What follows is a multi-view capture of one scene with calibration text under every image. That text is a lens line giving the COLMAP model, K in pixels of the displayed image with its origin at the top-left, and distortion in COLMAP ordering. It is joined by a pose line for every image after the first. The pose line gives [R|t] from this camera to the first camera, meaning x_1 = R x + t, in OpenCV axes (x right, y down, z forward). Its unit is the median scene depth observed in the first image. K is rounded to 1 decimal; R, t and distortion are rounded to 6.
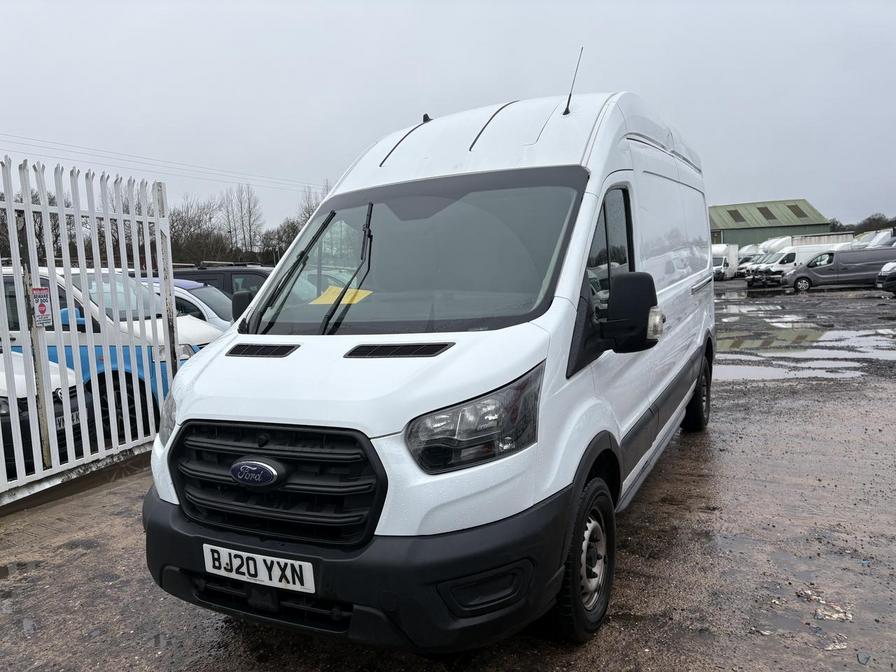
lens RADIAL K [[673.4, 0, 448.0], [0, 673.4, 336.0], [0, 0, 1]] dist [0.002550, -0.004831]
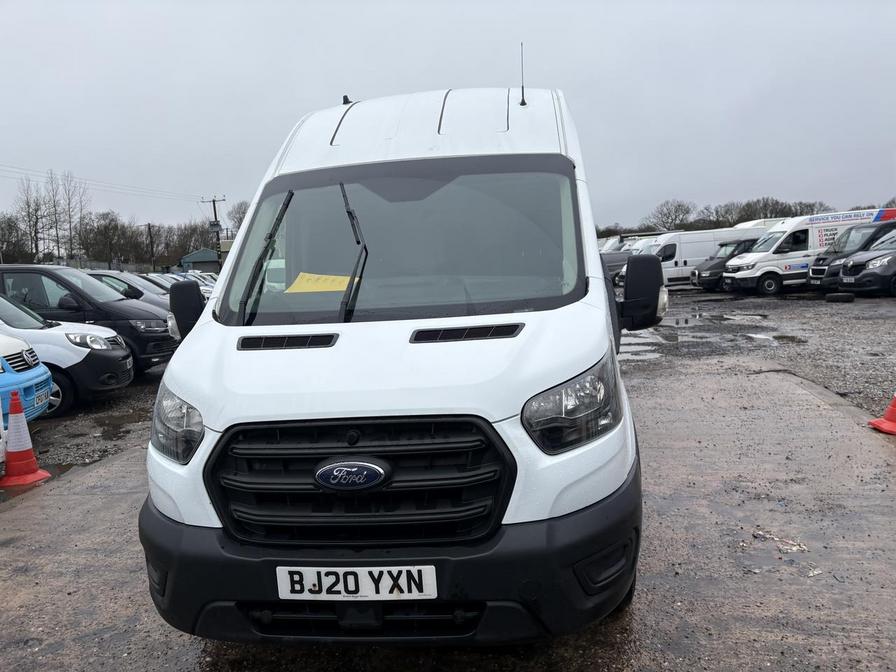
lens RADIAL K [[667.2, 0, 448.0], [0, 667.2, 336.0], [0, 0, 1]] dist [0.006908, 0.005315]
pose [[0.935550, -0.034770, 0.351479, -0.464415], [0.036227, 0.999341, 0.002432, 0.024268], [-0.351332, 0.010458, 0.936193, 0.137135]]
